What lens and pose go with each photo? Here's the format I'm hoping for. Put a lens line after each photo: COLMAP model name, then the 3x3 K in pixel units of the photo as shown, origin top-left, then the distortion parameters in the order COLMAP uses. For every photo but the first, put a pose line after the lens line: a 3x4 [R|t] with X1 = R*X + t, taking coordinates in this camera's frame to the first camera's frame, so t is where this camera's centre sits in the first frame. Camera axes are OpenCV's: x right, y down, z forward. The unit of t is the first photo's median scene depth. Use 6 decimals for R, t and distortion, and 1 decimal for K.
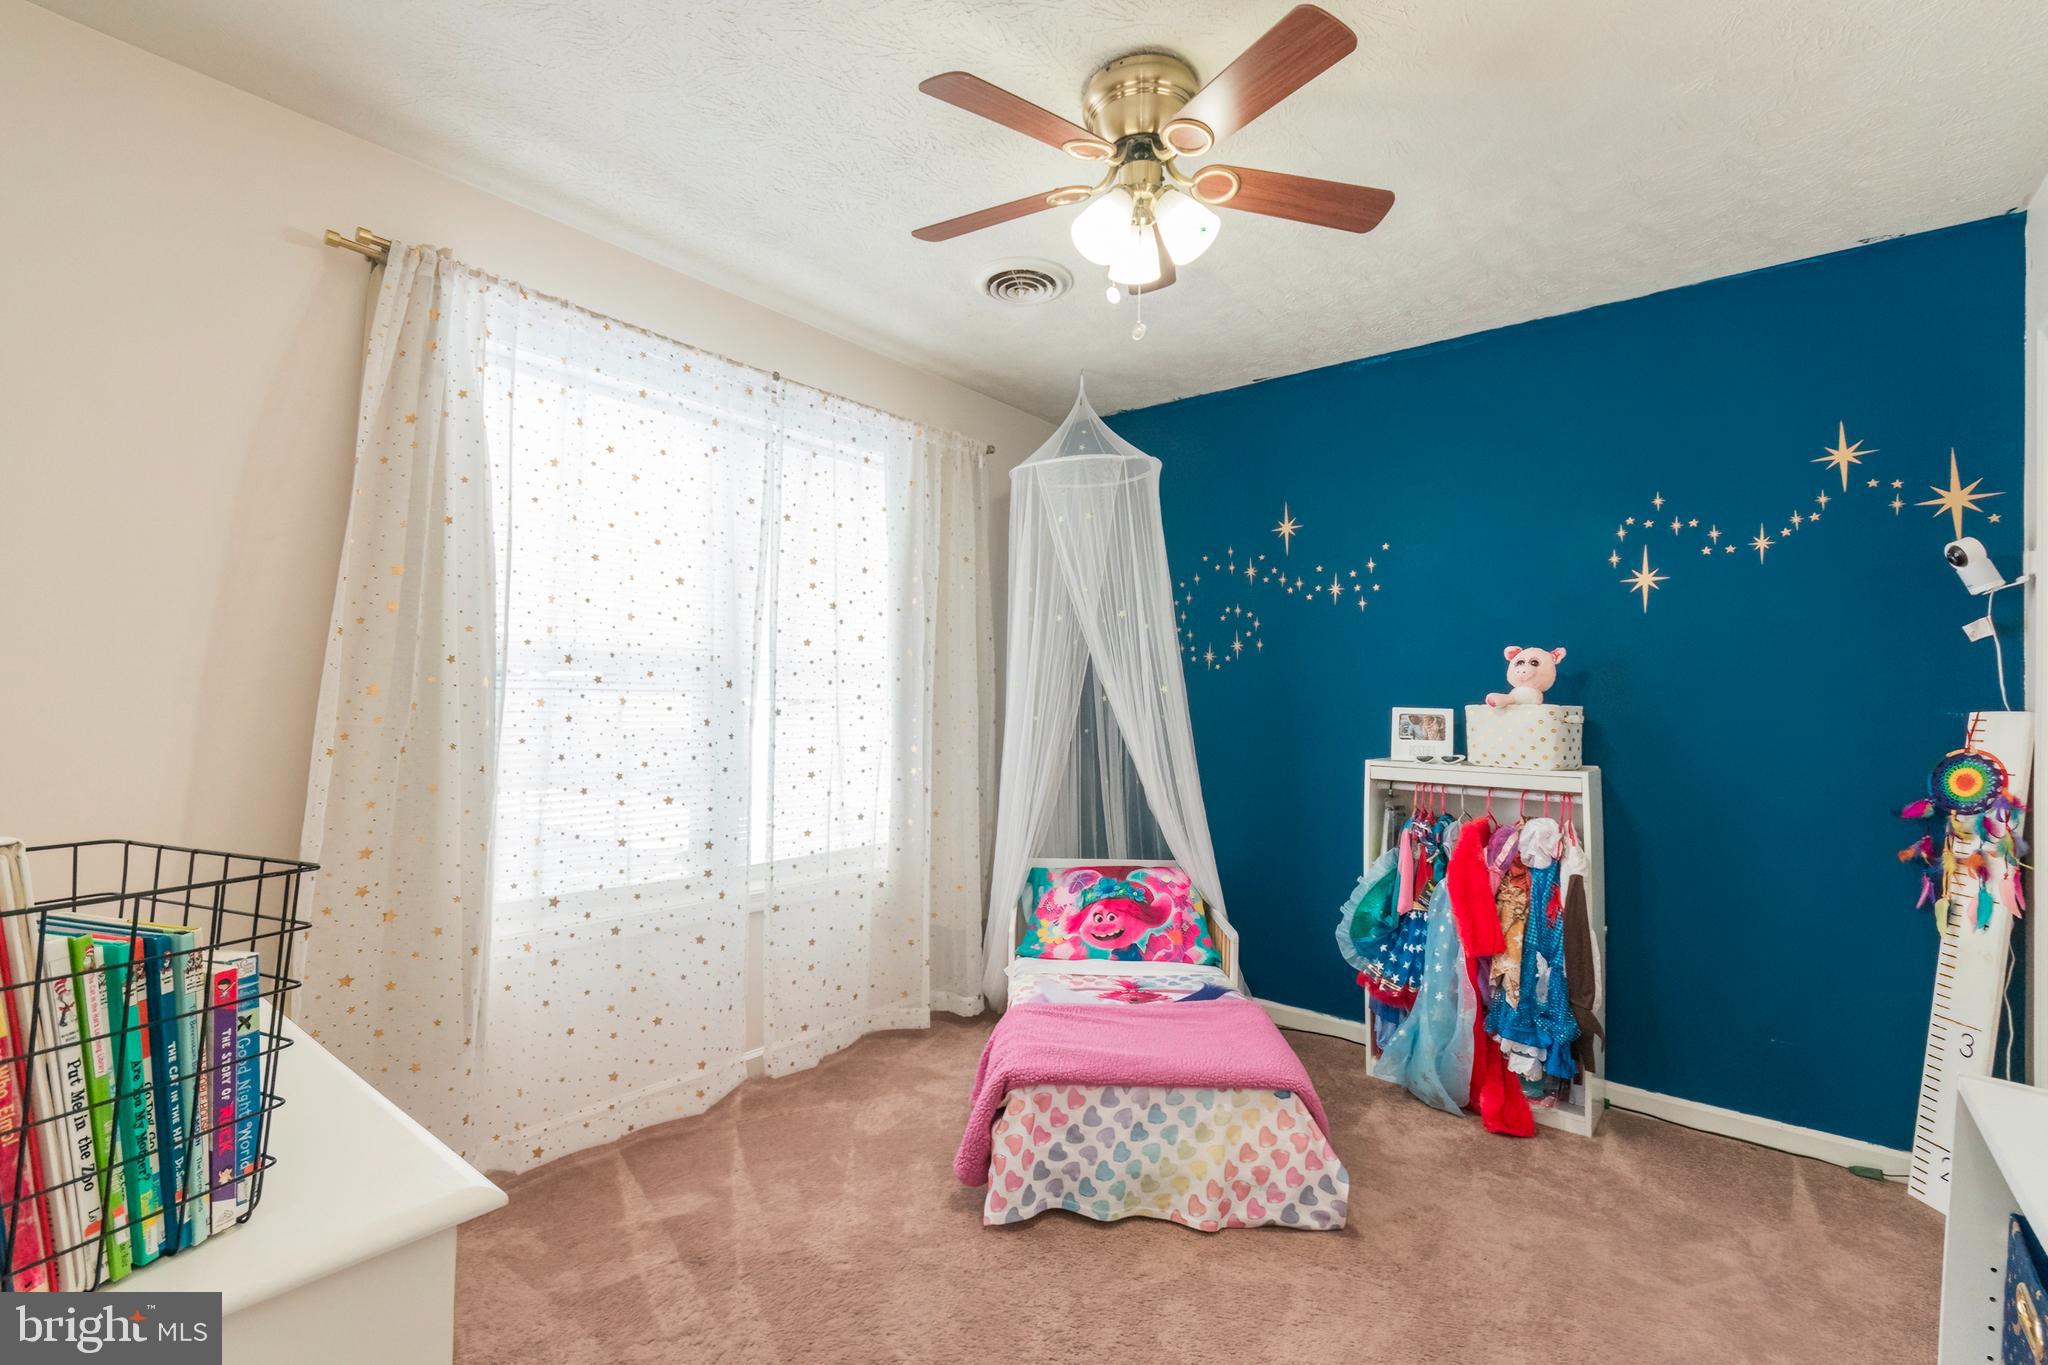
lens RADIAL K [[897.2, 0, 1020.7], [0, 897.2, 698.2], [0, 0, 1]] dist [0.002420, 0.000085]
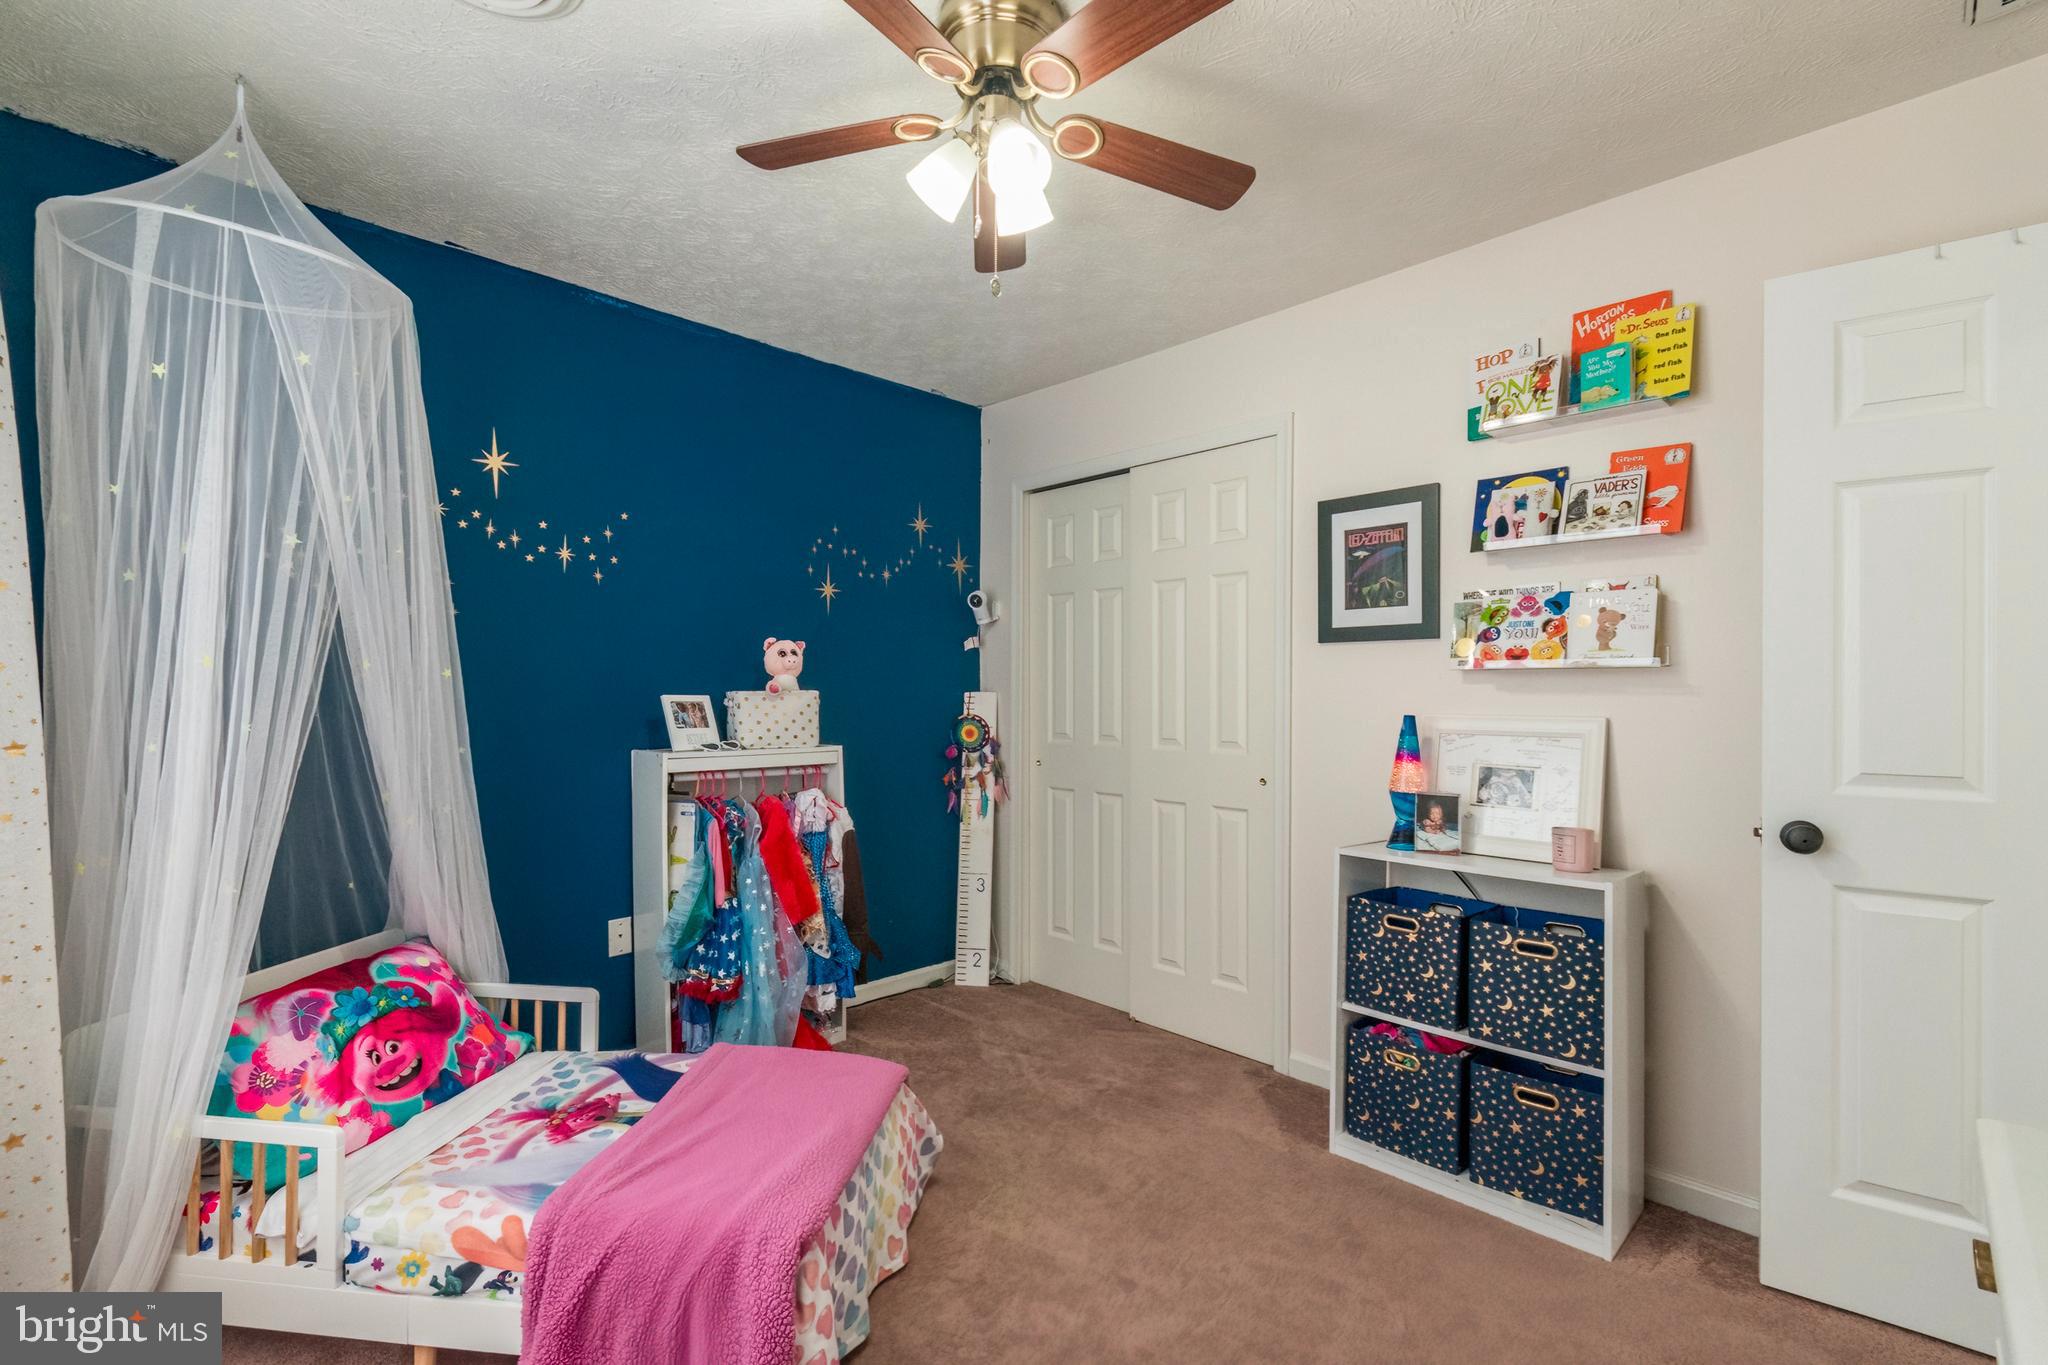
lens RADIAL K [[897.2, 0, 1020.7], [0, 897.2, 698.2], [0, 0, 1]] dist [0.002420, 0.000085]
pose [[0.112526, -0.021597, 0.993414, -0.504820], [-0.004483, 0.999743, 0.022243, -0.009511], [-0.993639, -0.006956, 0.112400, 0.568150]]
